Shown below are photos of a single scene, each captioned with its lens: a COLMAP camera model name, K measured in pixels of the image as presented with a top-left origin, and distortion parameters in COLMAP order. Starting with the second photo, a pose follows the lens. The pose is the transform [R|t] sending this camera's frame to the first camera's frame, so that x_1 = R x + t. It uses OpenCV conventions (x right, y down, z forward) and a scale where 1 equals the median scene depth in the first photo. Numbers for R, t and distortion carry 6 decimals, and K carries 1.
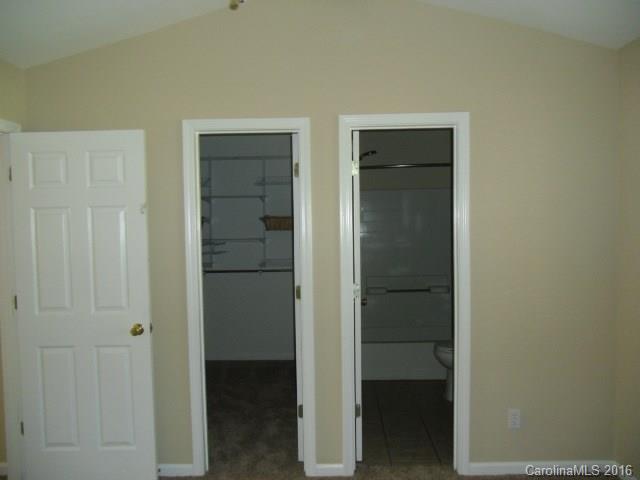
lens RADIAL K [[492.0, 0, 321.8], [0, 492.0, 240.7], [0, 0, 1]] dist [-0.020328, 0.011635]
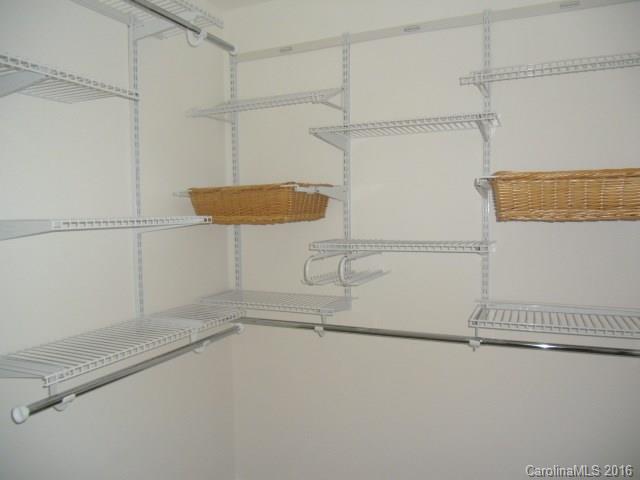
lens RADIAL K [[492.0, 0, 322.9], [0, 492.0, 241.2], [0, 0, 1]] dist [-0.020328, 0.011635]
pose [[0.916749, 0.017624, -0.399075, -0.084455], [-0.005382, 0.999481, 0.031775, -0.016466], [0.399428, -0.026982, 0.916367, 0.633600]]
